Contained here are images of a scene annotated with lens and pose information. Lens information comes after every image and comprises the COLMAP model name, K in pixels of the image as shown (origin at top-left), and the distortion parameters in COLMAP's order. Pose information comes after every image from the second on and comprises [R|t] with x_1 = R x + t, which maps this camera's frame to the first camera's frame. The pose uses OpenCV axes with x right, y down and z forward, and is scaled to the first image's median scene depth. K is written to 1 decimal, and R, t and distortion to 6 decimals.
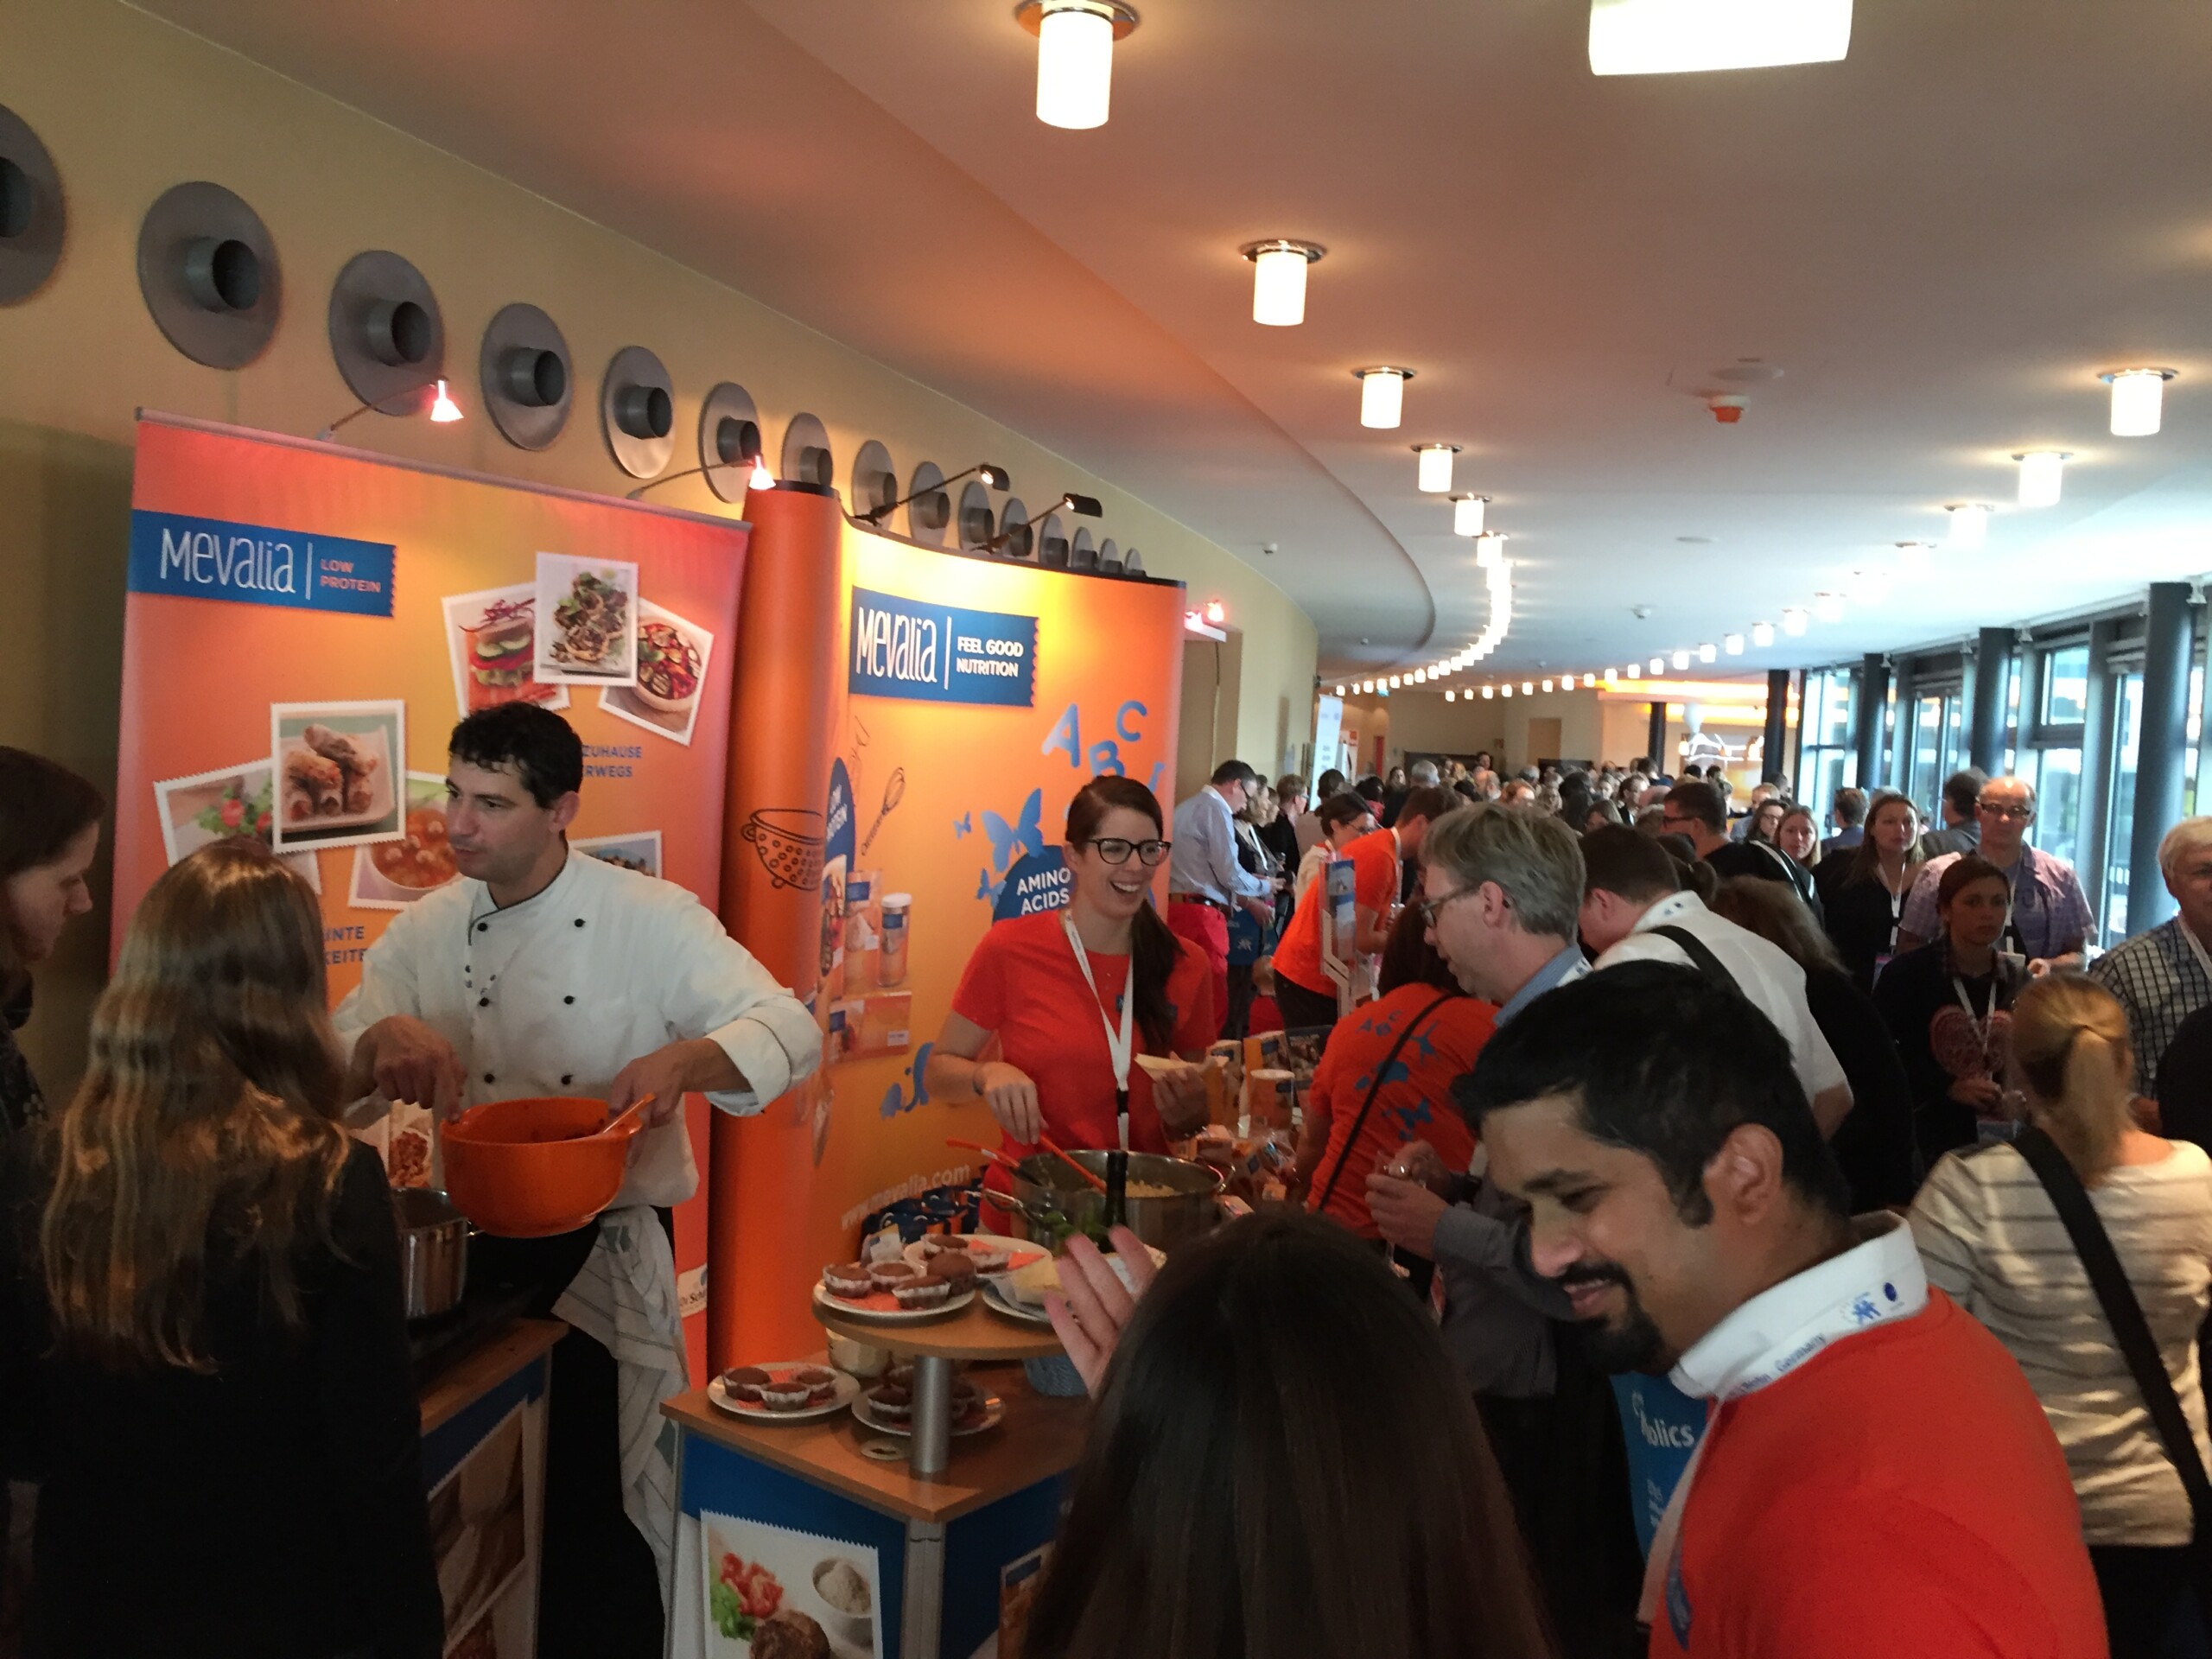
lens RADIAL K [[1911.7, 0, 1106.0], [0, 1911.7, 829.5], [0, 0, 1]] dist [0.068505, -0.069914]
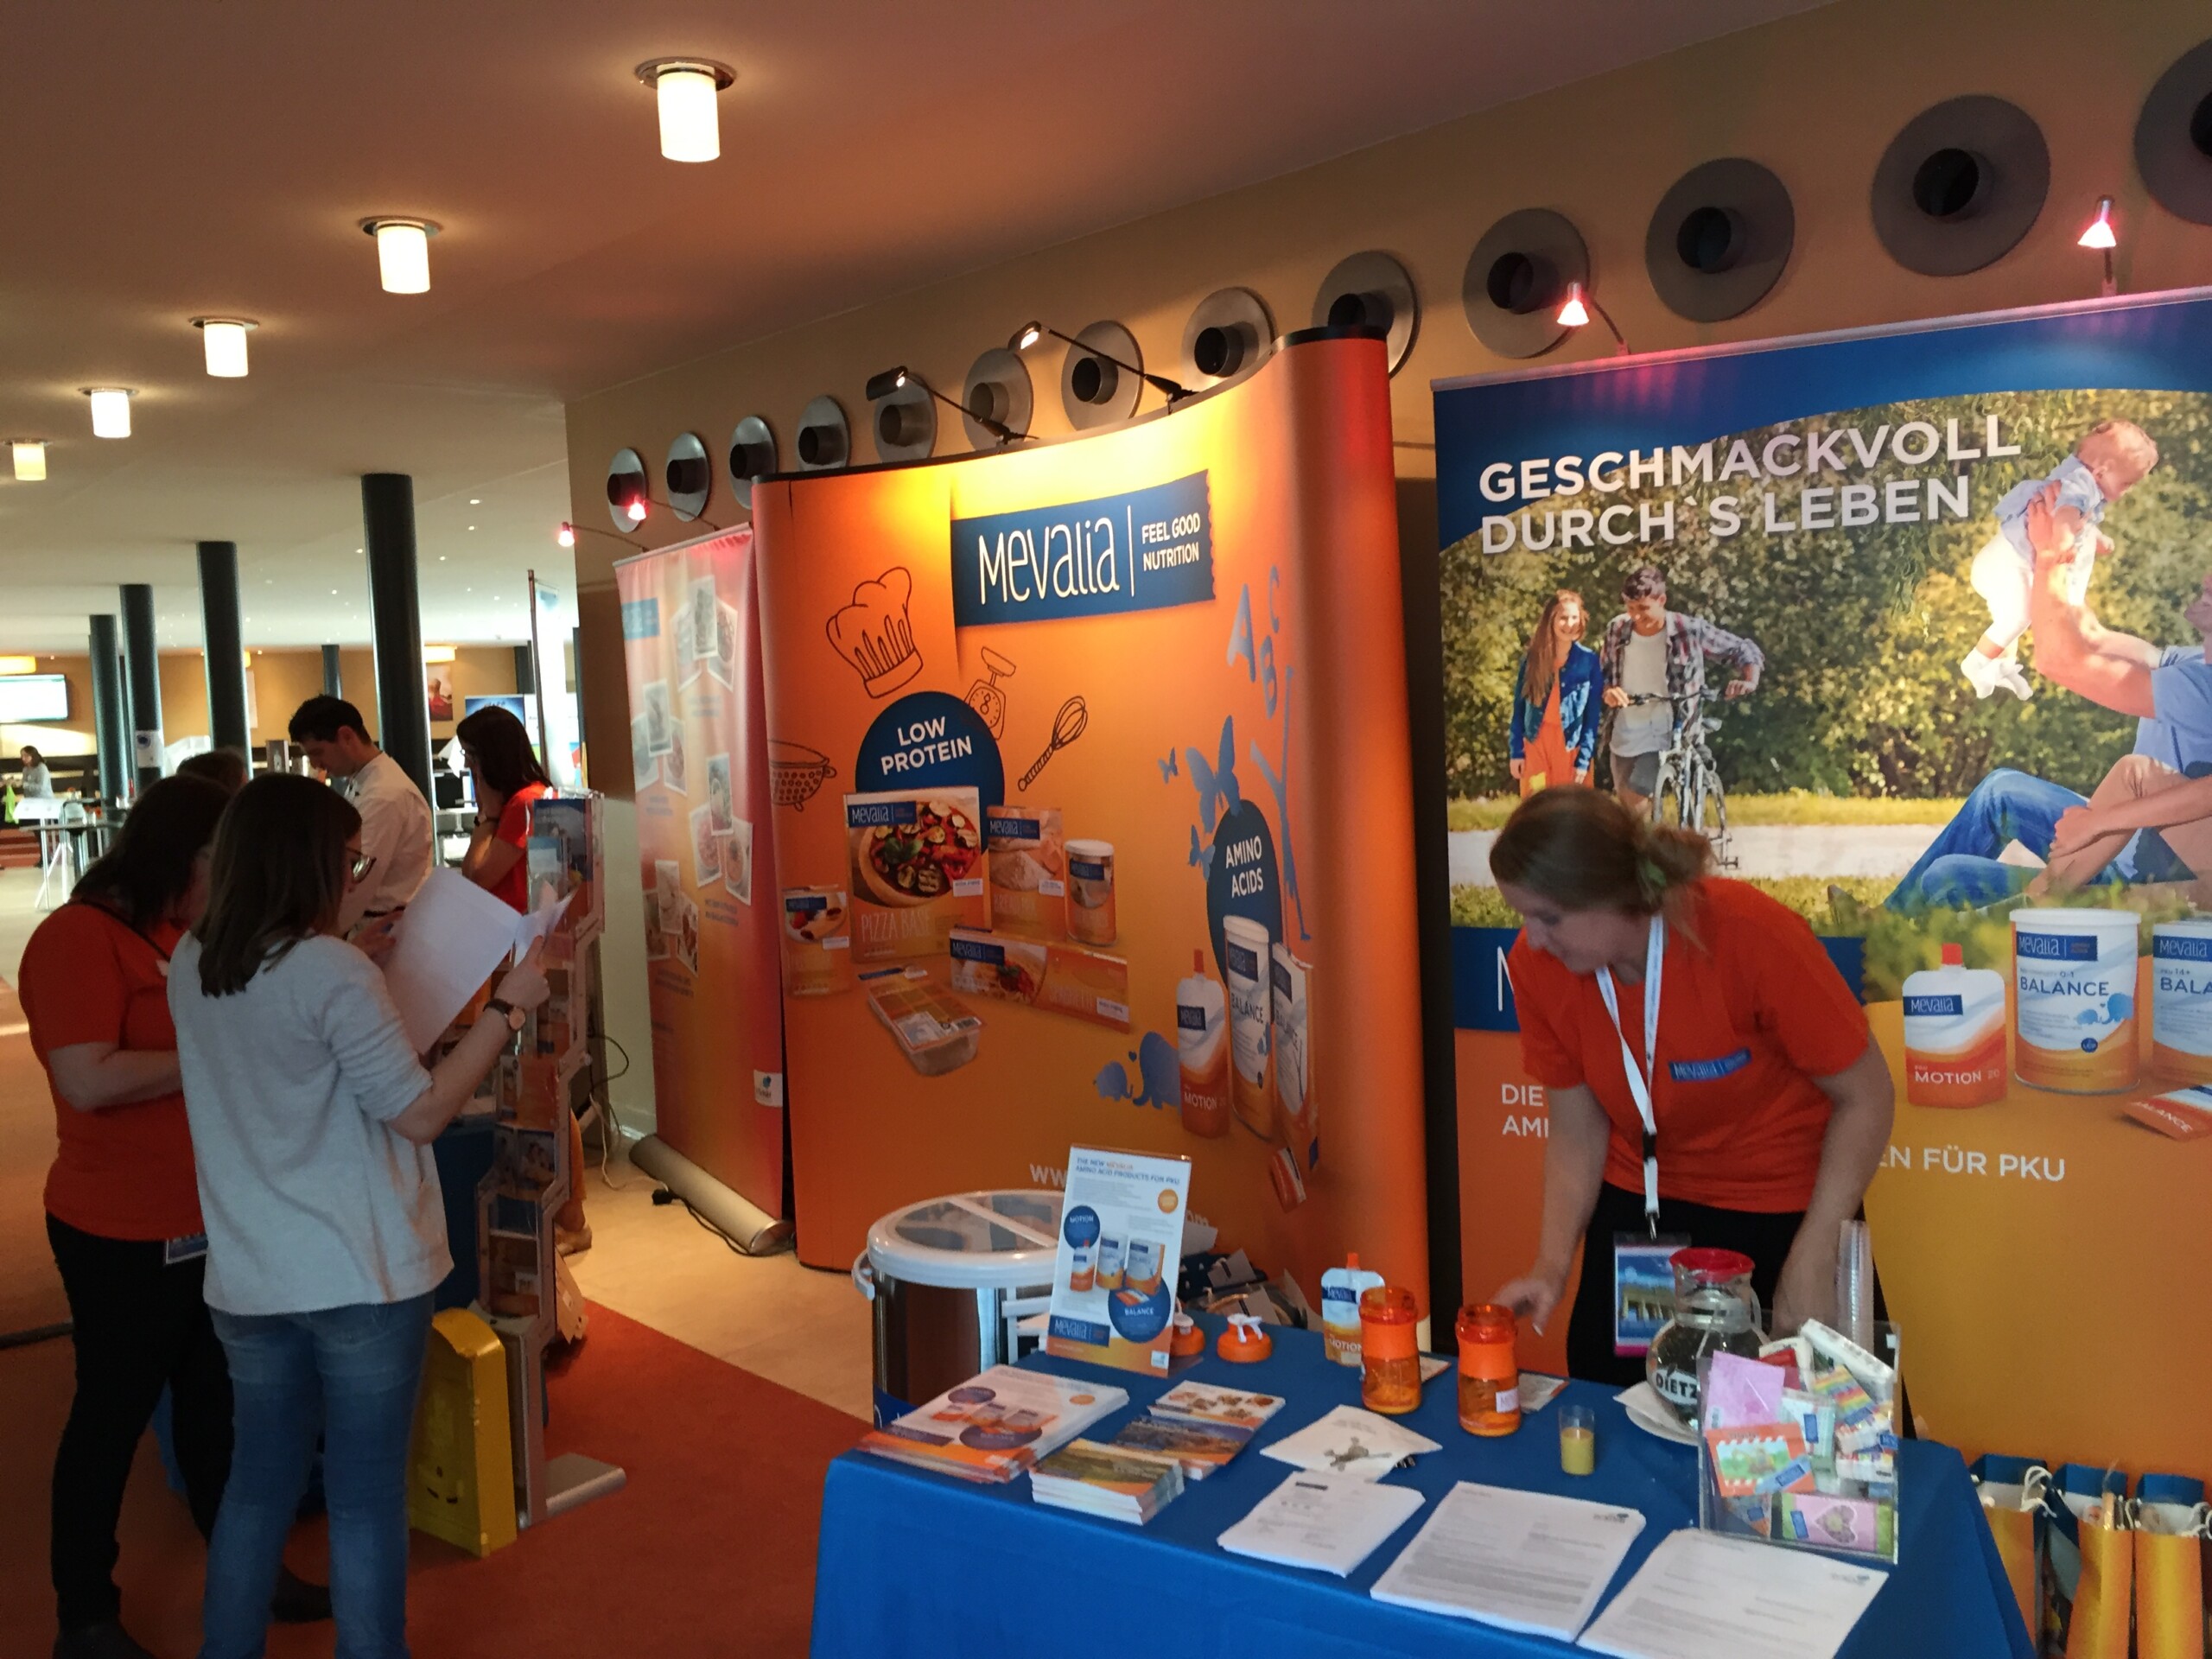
lens RADIAL K [[1911.7, 0, 1106.0], [0, 1911.7, 829.5], [0, 0, 1]] dist [0.068505, -0.069914]
pose [[-0.510829, 0.030753, -0.859132, 0.624435], [-0.026067, 0.998346, 0.051235, -0.016055], [0.859287, 0.048567, -0.509183, 1.418325]]
